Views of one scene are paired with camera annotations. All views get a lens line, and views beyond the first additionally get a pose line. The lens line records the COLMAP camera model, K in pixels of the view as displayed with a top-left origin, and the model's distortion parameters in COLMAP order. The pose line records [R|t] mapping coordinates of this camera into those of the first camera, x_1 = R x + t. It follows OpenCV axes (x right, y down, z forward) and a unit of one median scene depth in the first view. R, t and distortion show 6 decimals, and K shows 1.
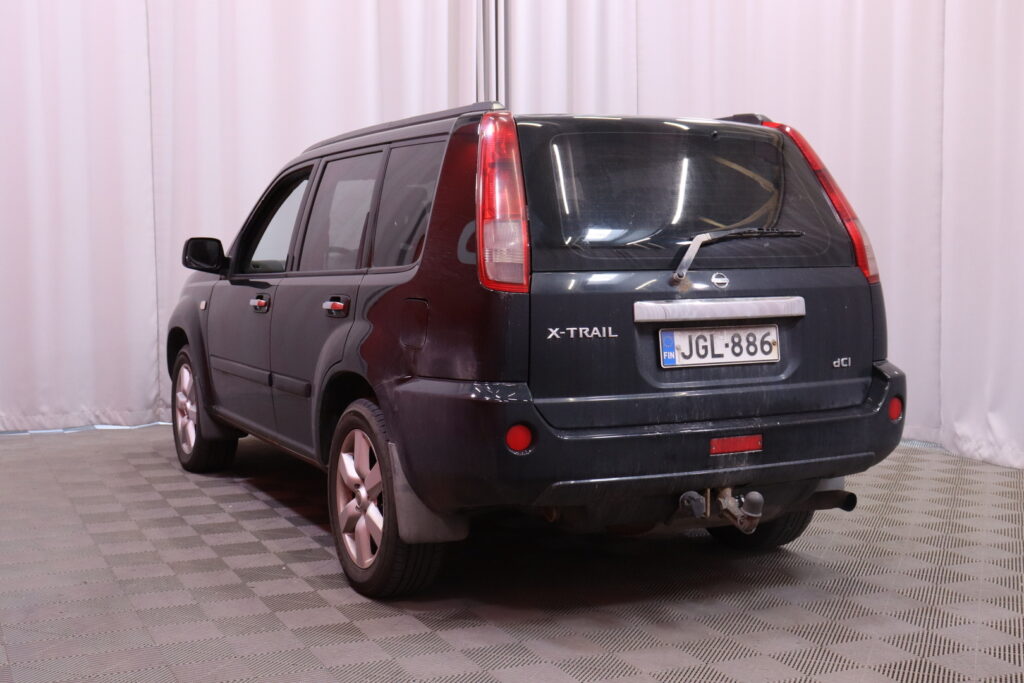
lens RADIAL K [[1385.7, 0, 512.0], [0, 1385.7, 341.5], [0, 0, 1]] dist [-0.007164, -0.003658]
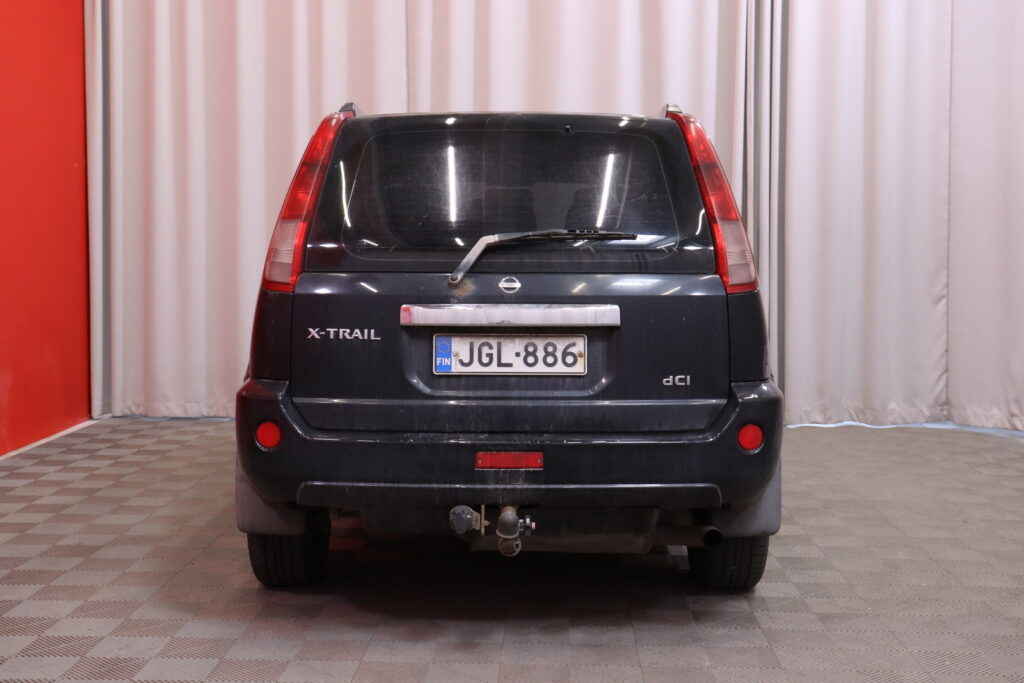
lens RADIAL K [[1471.6, 0, 512.0], [0, 1471.6, 341.5], [0, 0, 1]] dist [0.009791, 0.023770]
pose [[0.882285, 0.038269, -0.469158, 0.624216], [-0.042035, 0.999113, 0.002448, -0.008279], [0.468836, 0.017562, 0.883111, 0.120604]]
